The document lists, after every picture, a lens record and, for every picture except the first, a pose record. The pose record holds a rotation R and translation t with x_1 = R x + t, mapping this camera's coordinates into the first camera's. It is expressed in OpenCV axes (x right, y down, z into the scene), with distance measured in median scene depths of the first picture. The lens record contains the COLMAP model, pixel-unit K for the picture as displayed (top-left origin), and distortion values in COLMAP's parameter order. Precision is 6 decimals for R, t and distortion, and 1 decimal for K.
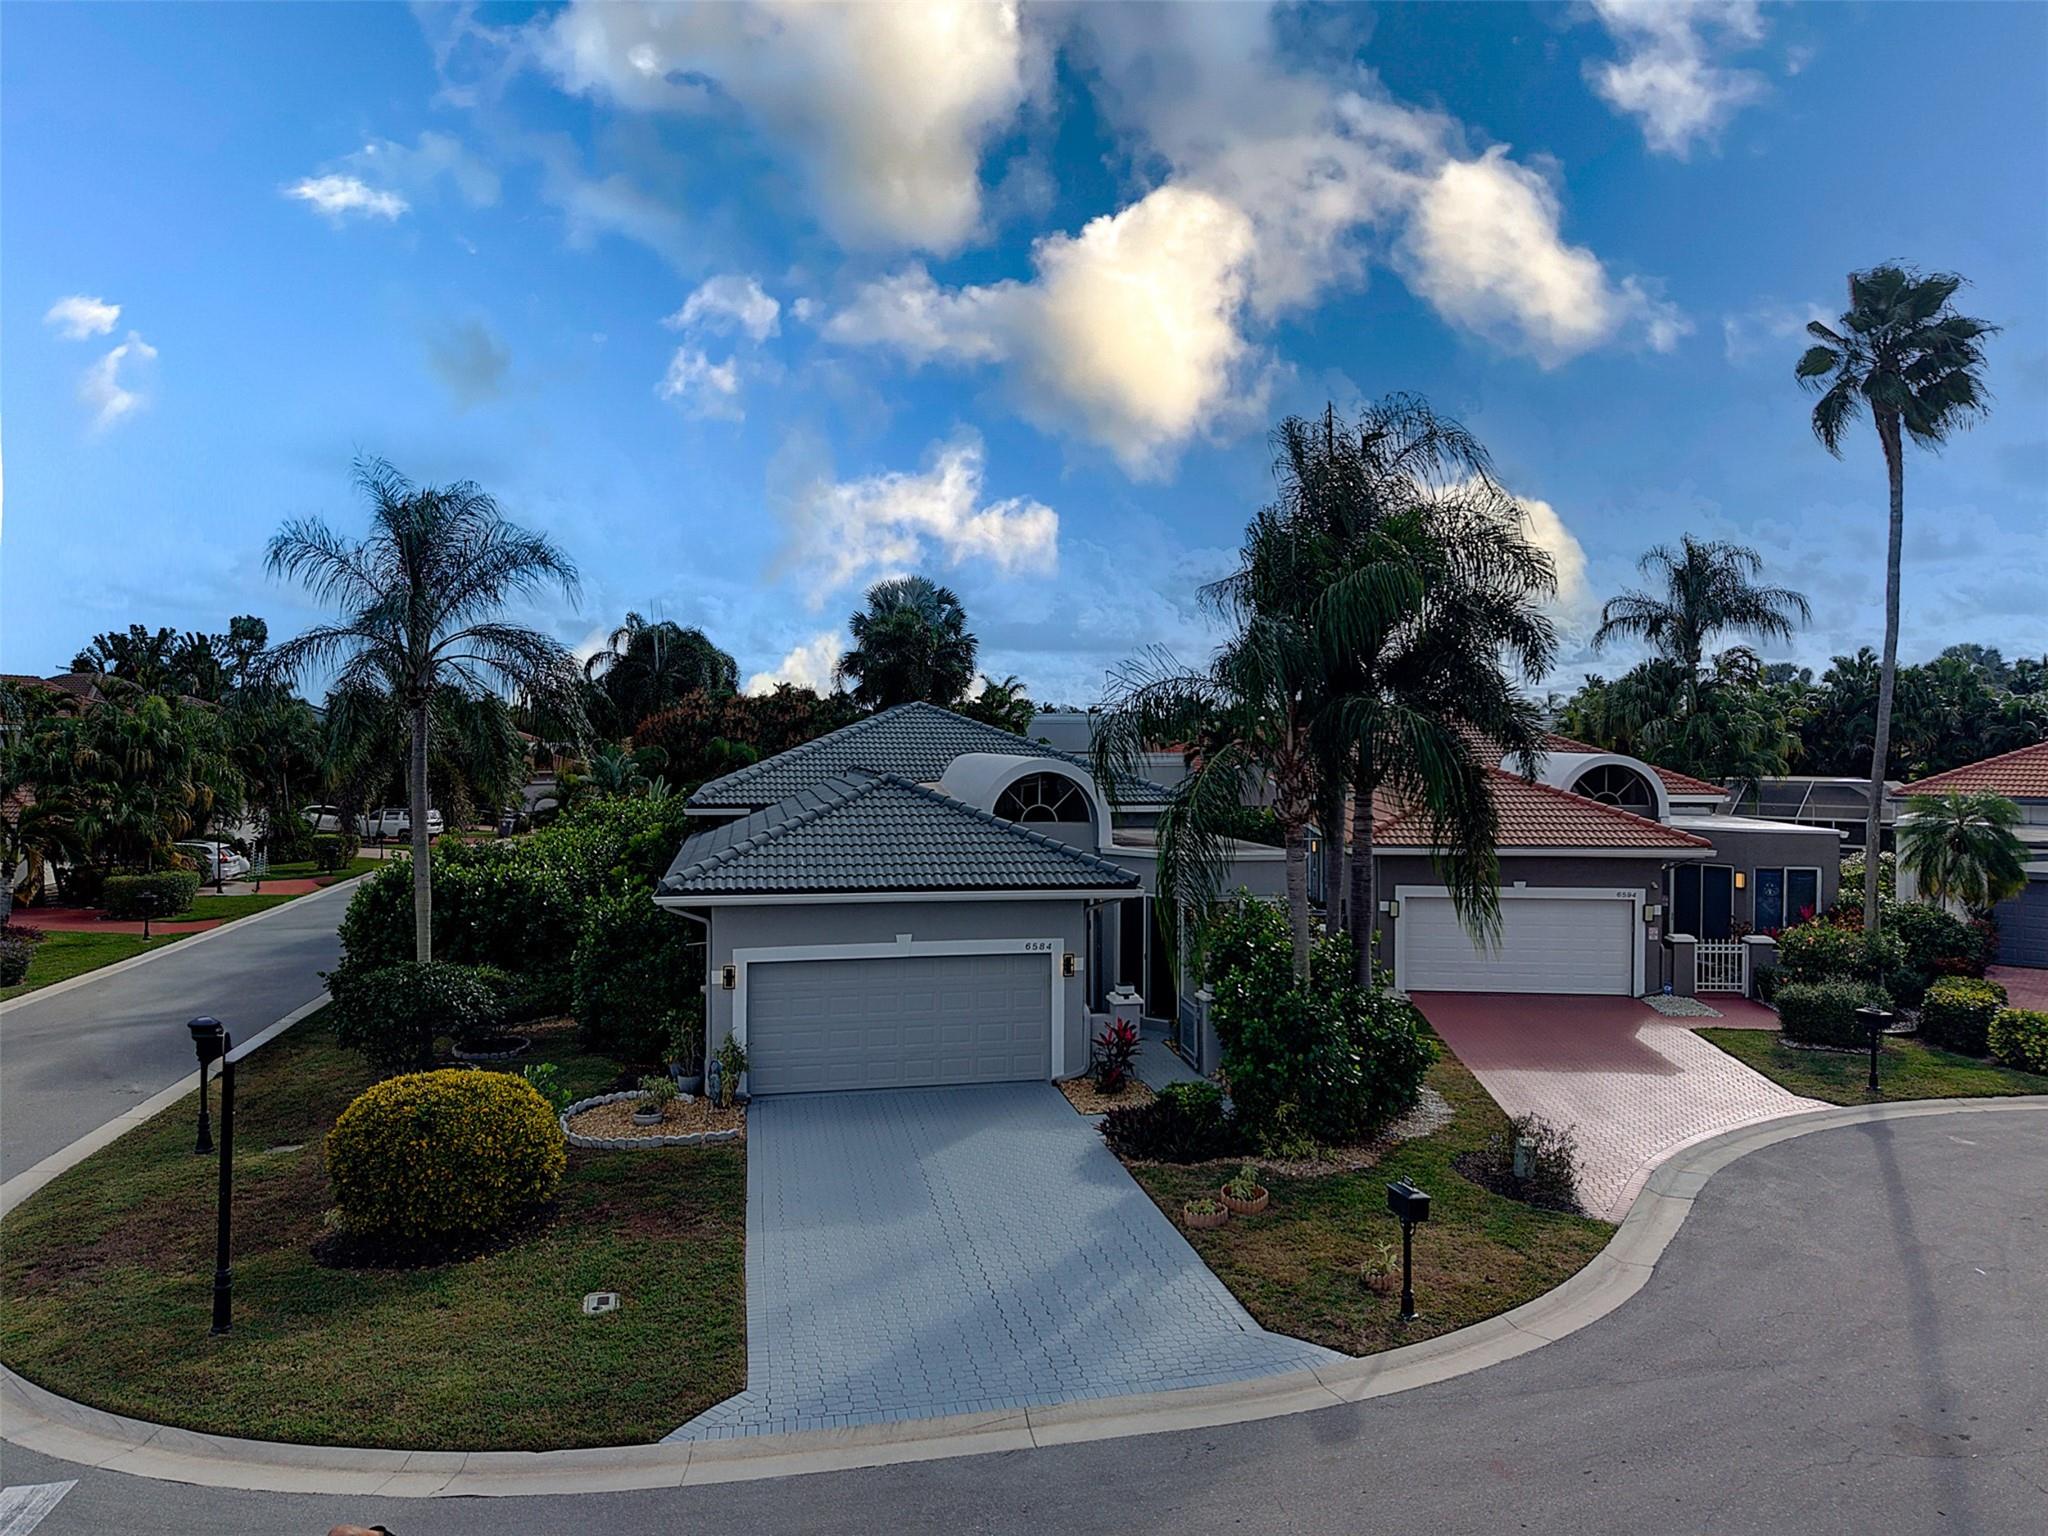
lens RADIAL K [[1369.7, 0, 1026.8], [0, 1369.7, 690.6], [0, 0, 1]] dist [0.006136, -0.000254]
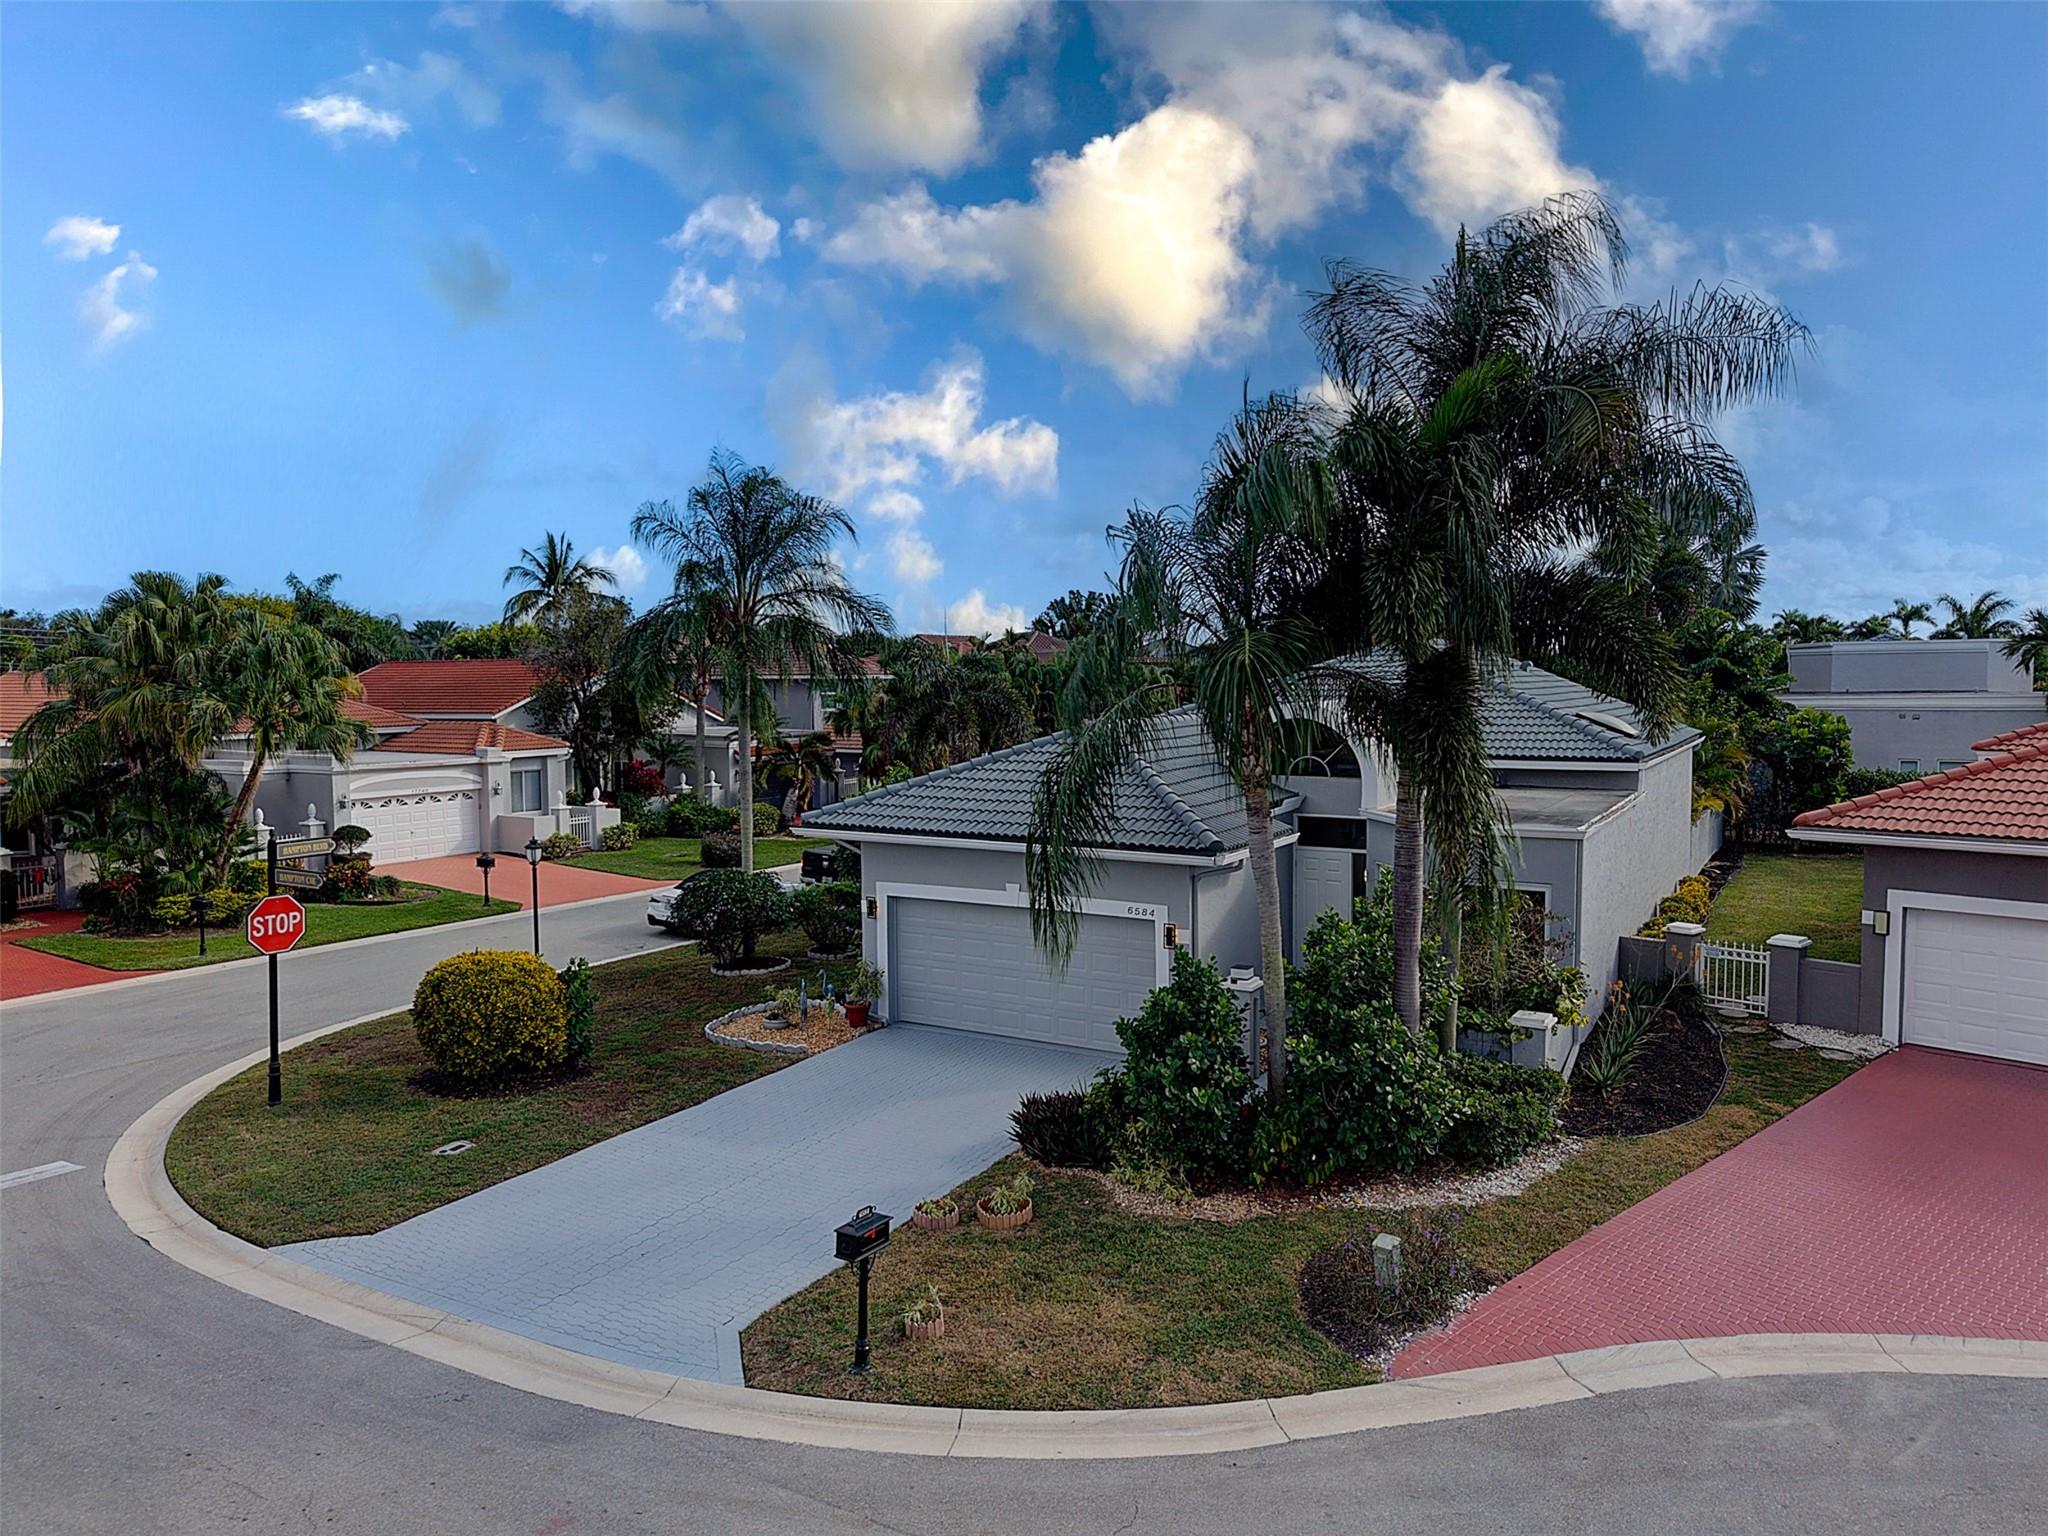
lens RADIAL K [[1369.3, 0, 1024.0], [0, 1369.3, 768.0], [0, 0, 1]] dist [0.019933, -0.020184]
pose [[0.746711, 0.033695, -0.664295, 0.617910], [0.031462, 0.995809, 0.085876, 0.015541], [0.664404, -0.085024, 0.742521, 0.328987]]
